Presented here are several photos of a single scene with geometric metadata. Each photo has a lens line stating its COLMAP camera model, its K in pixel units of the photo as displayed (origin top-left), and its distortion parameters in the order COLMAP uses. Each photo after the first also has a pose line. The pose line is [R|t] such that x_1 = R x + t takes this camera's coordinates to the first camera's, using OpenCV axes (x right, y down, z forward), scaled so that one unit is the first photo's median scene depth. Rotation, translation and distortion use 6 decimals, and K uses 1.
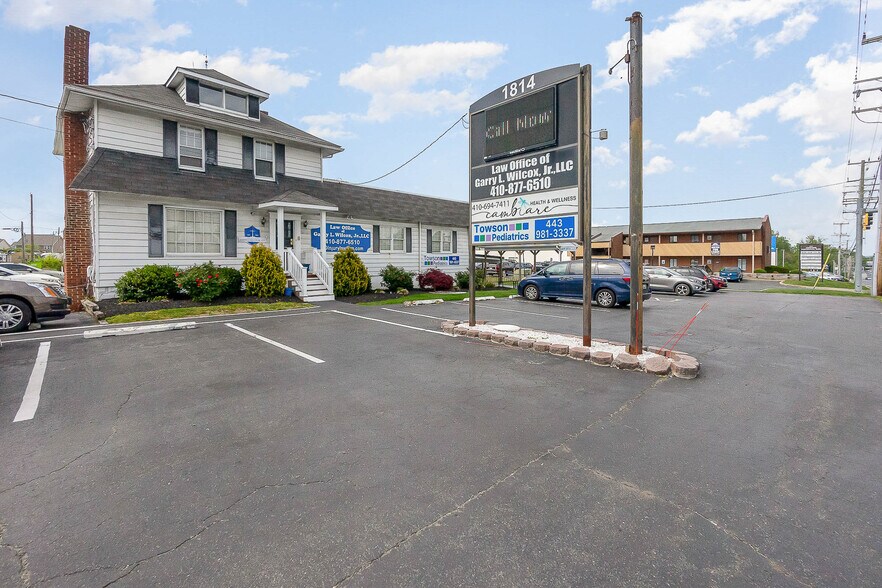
lens RADIAL K [[385.0, 0, 441.0], [0, 385.0, 258.2], [0, 0, 1]] dist [-0.000336, 0.000024]
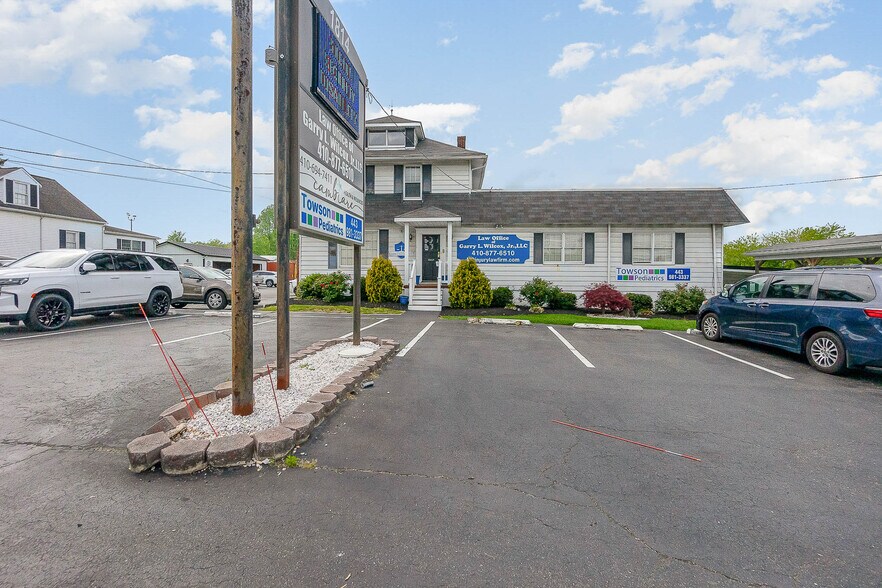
lens RADIAL K [[395.0, 0, 440.2], [0, 395.0, 276.9], [0, 0, 1]] dist [0.001406, 0.000037]
pose [[0.646815, 0.009880, -0.762583, 0.404785], [-0.006840, 0.999951, 0.007153, 0.010281], [0.762616, 0.000589, 0.646851, 0.269568]]
